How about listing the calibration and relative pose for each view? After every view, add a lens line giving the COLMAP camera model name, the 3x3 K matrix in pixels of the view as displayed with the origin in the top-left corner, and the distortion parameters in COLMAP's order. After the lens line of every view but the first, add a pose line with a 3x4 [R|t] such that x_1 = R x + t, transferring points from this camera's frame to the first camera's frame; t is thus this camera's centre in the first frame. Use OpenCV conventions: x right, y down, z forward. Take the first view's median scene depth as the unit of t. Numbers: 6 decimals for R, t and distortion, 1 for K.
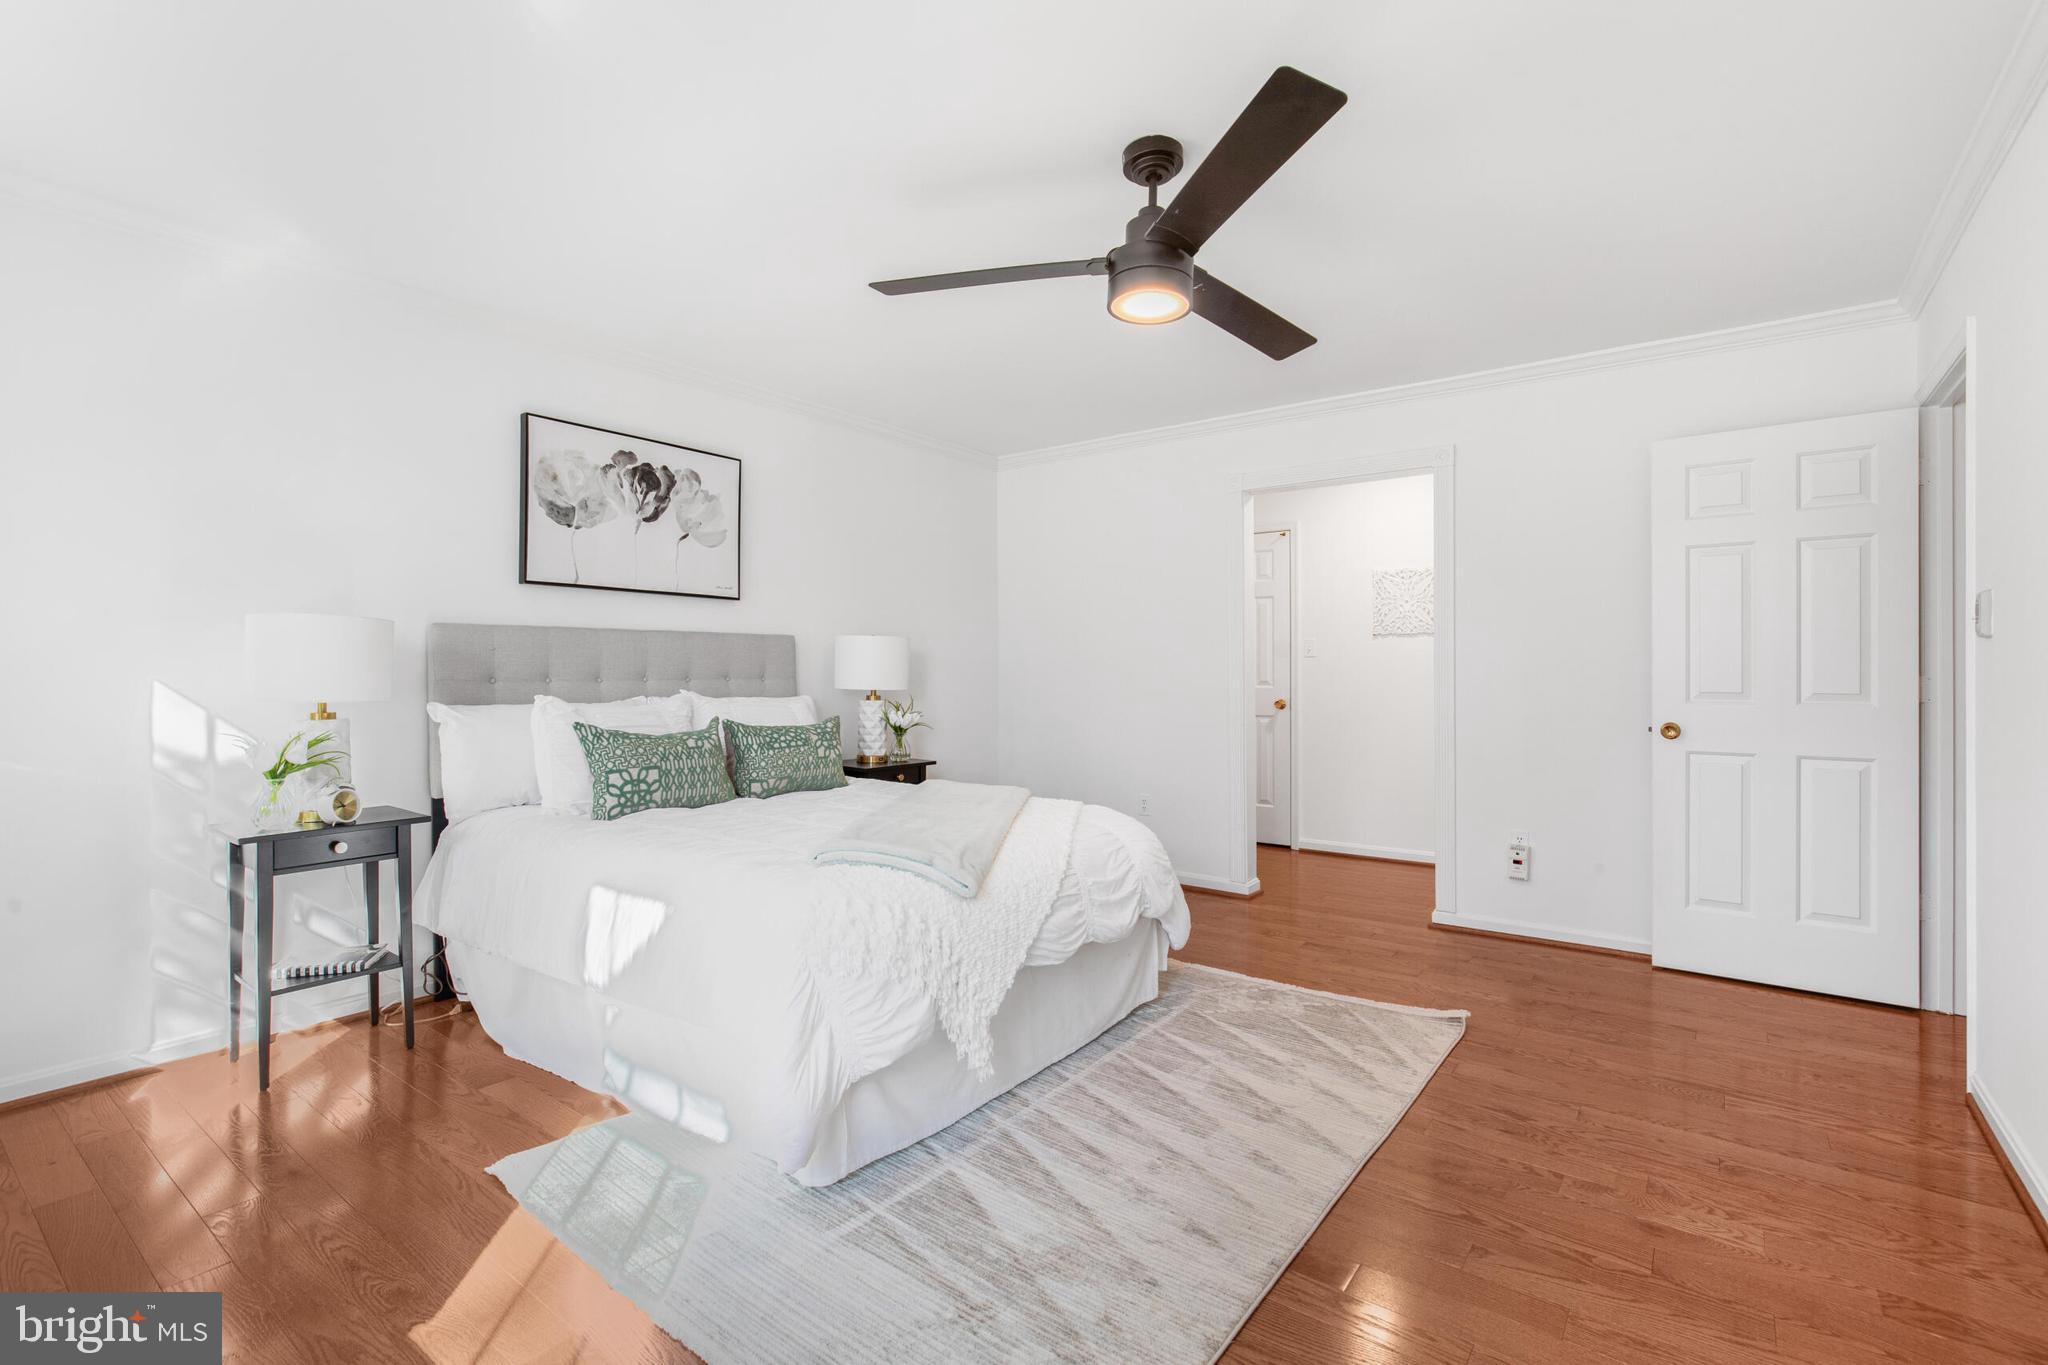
lens RADIAL K [[933.8, 0, 1028.9], [0, 933.8, 669.1], [0, 0, 1]] dist [-0.004433, -0.000057]
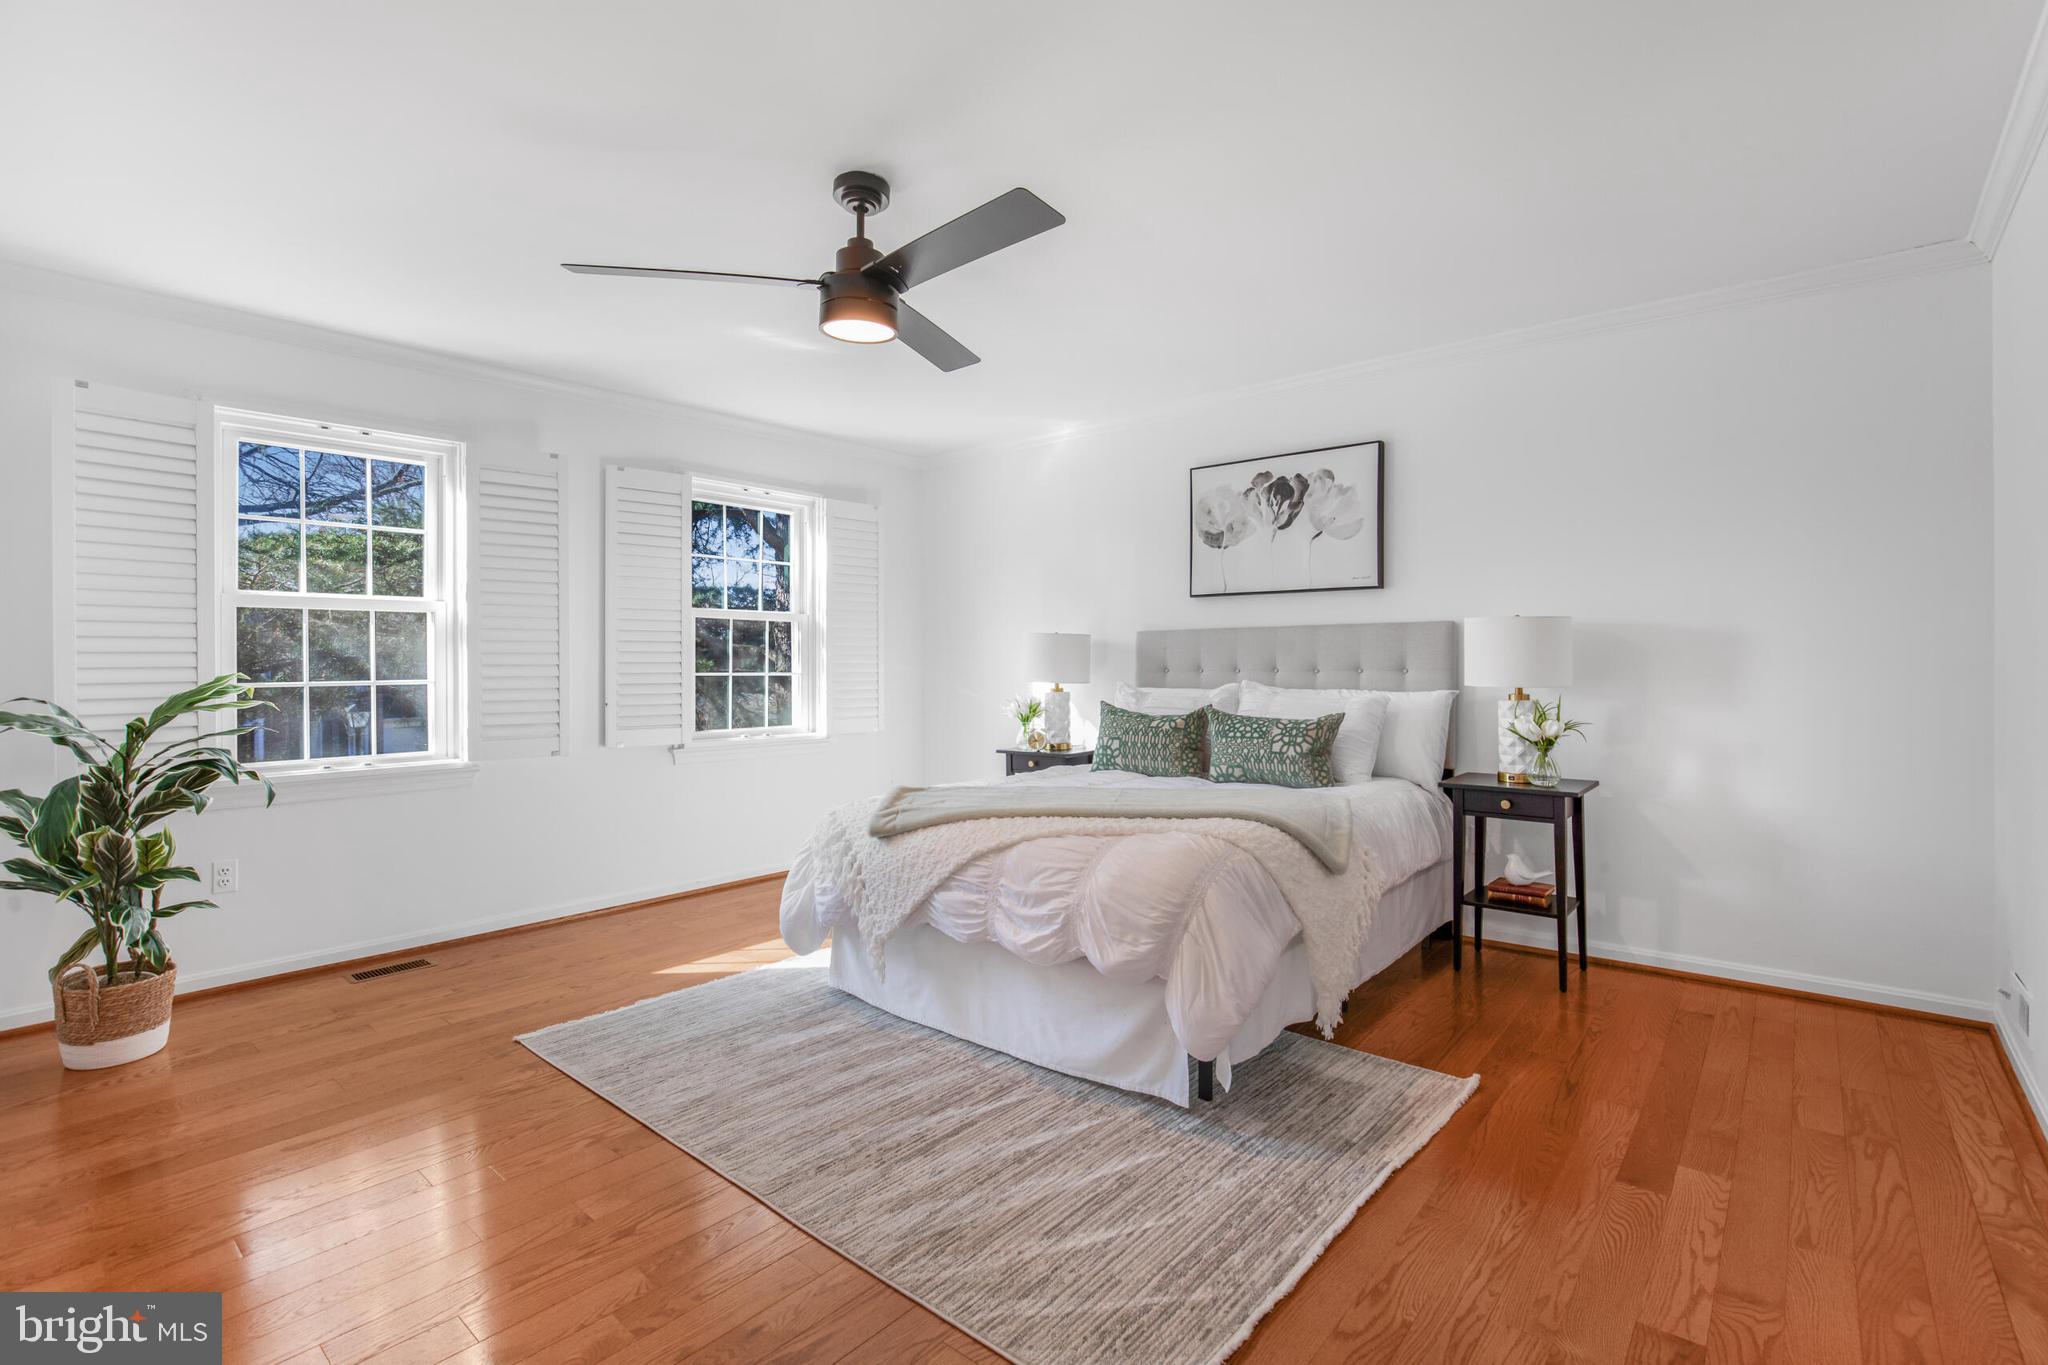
lens RADIAL K [[933.8, 0, 1024.3], [0, 933.8, 673.7], [0, 0, 1]] dist [-0.004433, -0.000057]
pose [[-0.058301, 0.013456, -0.998208, 0.755590], [0.010243, 0.999865, 0.012880, -0.002855], [0.998246, -0.009474, -0.058431, 0.787634]]
